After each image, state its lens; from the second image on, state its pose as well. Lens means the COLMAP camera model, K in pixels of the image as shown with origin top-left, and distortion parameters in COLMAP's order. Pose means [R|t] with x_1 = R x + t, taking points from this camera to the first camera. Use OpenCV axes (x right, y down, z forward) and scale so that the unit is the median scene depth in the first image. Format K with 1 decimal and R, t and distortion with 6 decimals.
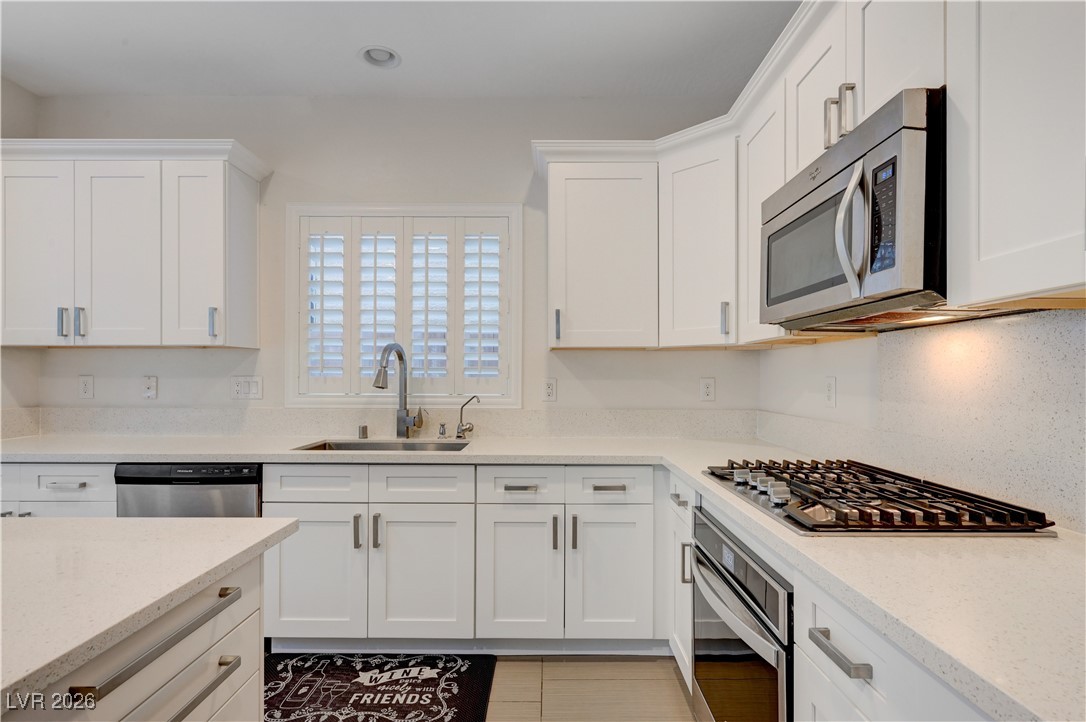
lens RADIAL K [[554.0, 0, 545.0], [0, 554.0, 373.2], [0, 0, 1]] dist [0.003299, 0.000421]
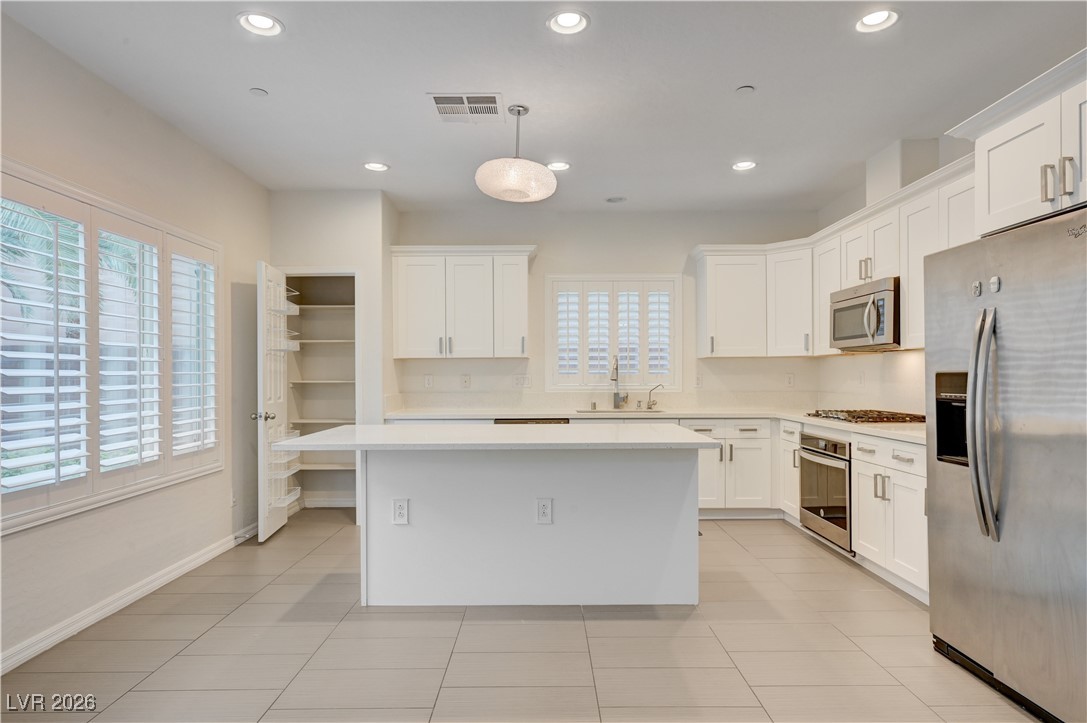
lens RADIAL K [[617.3, 0, 544.9], [0, 617.3, 373.3], [0, 0, 1]] dist [0.002433, 0.001171]
pose [[0.999933, -0.007047, 0.009190, -0.555445], [0.007012, 0.999968, 0.003756, -0.004476], [-0.009216, -0.003691, 0.999951, -1.045417]]
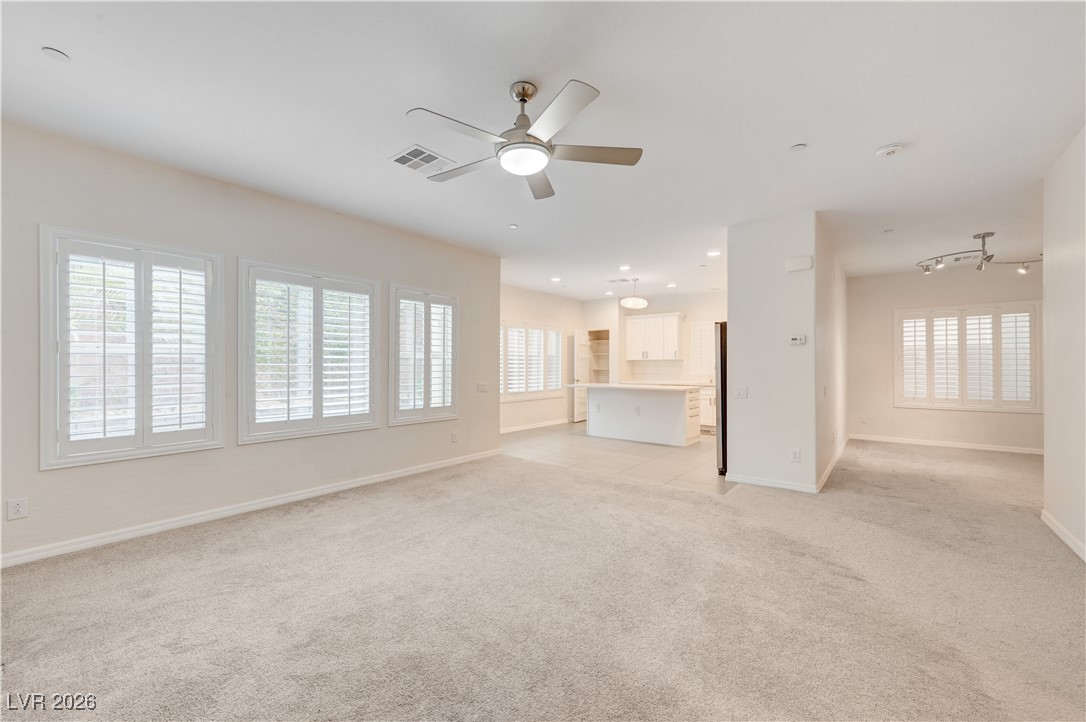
lens RADIAL K [[425.3, 0, 540.6], [0, 425.3, 365.7], [0, 0, 1]] dist [-0.000836, 0.000012]
pose [[0.777663, -0.003590, -0.628671, 0.679607], [0.005117, 0.999987, 0.000620, -0.009444], [0.628660, -0.003699, 0.777671, -2.273450]]
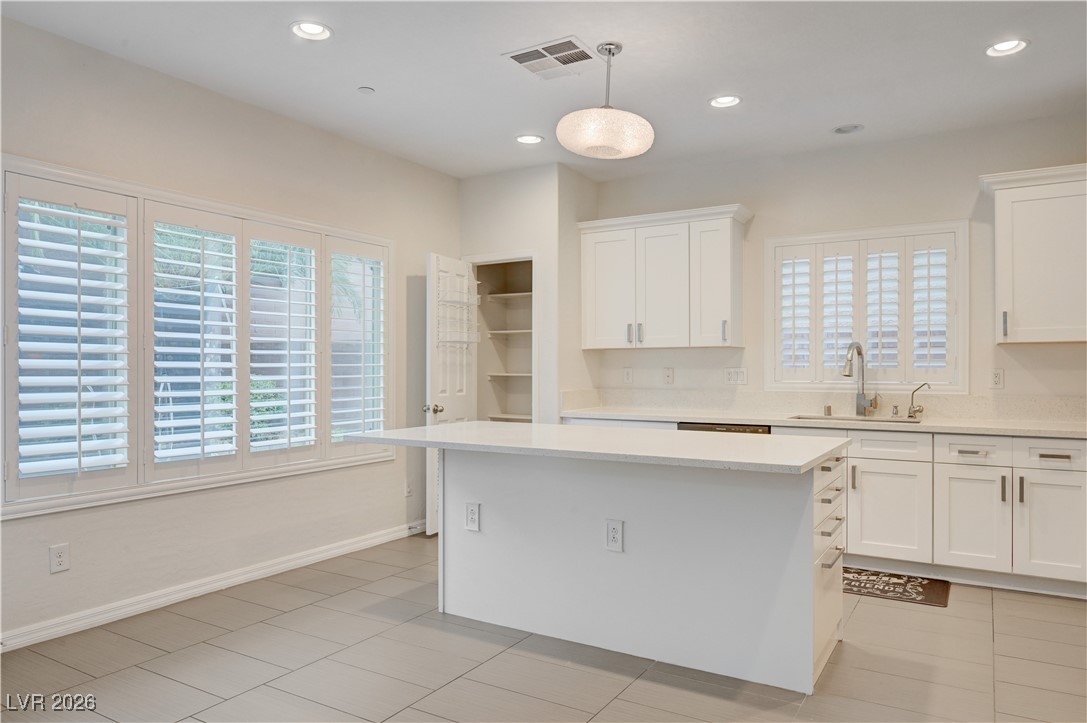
lens RADIAL K [[727.8, 0, 545.8], [0, 727.8, 365.1], [0, 0, 1]] dist [-0.004826, 0.001118]
pose [[0.857306, -0.004540, -0.514787, -0.020681], [0.005039, 0.999987, -0.000428, -0.002641], [0.514782, -0.002227, 0.857318, -0.882823]]
